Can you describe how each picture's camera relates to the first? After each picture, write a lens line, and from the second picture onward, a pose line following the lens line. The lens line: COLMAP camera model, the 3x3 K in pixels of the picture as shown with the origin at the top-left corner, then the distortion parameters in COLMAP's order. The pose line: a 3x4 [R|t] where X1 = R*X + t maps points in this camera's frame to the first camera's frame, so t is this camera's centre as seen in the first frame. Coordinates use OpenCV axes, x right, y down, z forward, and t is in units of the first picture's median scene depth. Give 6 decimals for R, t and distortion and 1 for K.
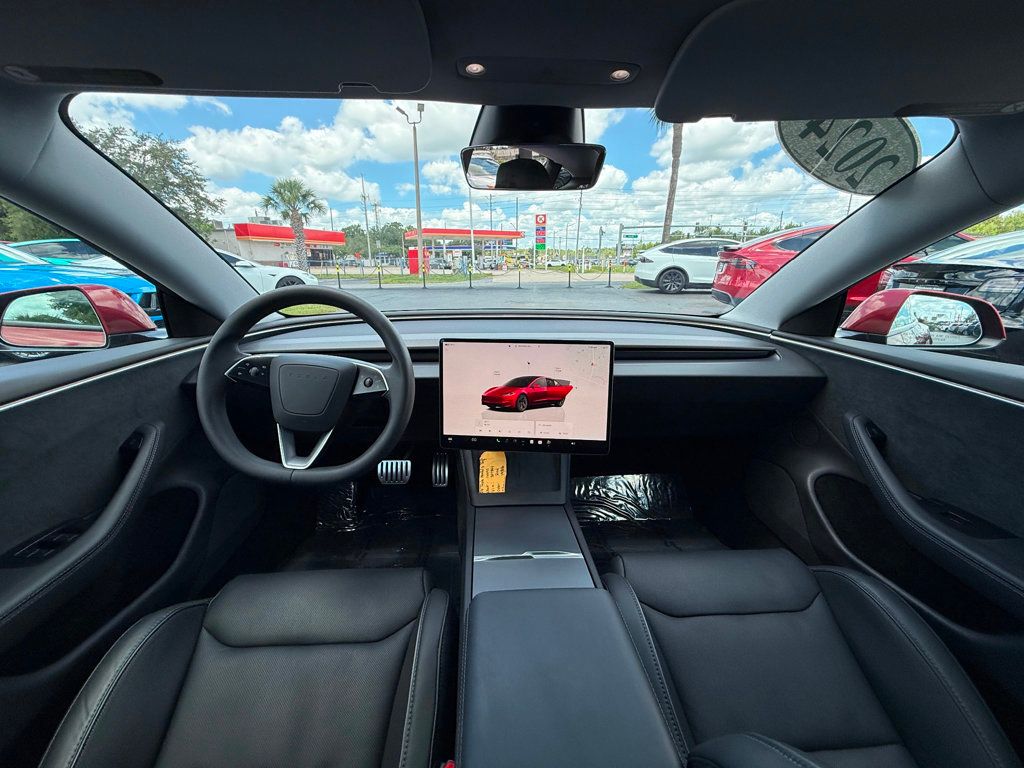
lens RADIAL K [[405.2, 0, 518.5], [0, 405.2, 382.8], [0, 0, 1]] dist [-0.001041, 0.000414]
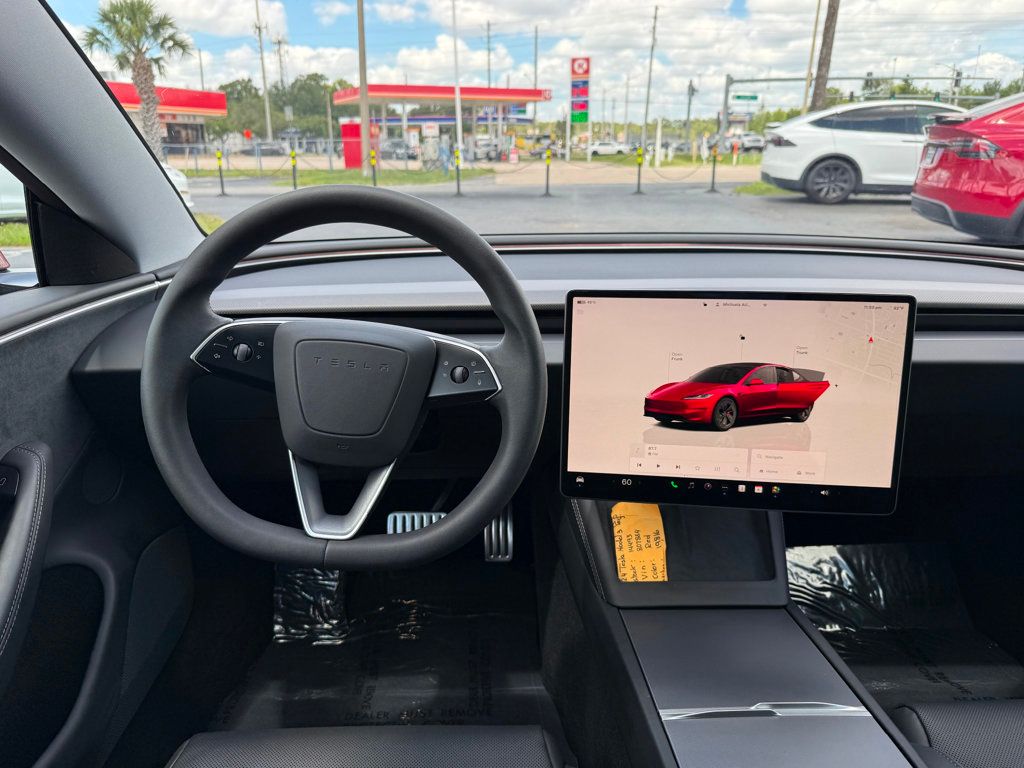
lens RADIAL K [[726.1, 0, 516.7], [0, 726.1, 391.4], [0, 0, 1]] dist [0.019344, -0.036232]
pose [[0.999647, 0.007162, -0.025603, -0.156696], [-0.006247, 0.999345, 0.035651, -0.006766], [0.025842, -0.035478, 0.999036, 0.042807]]
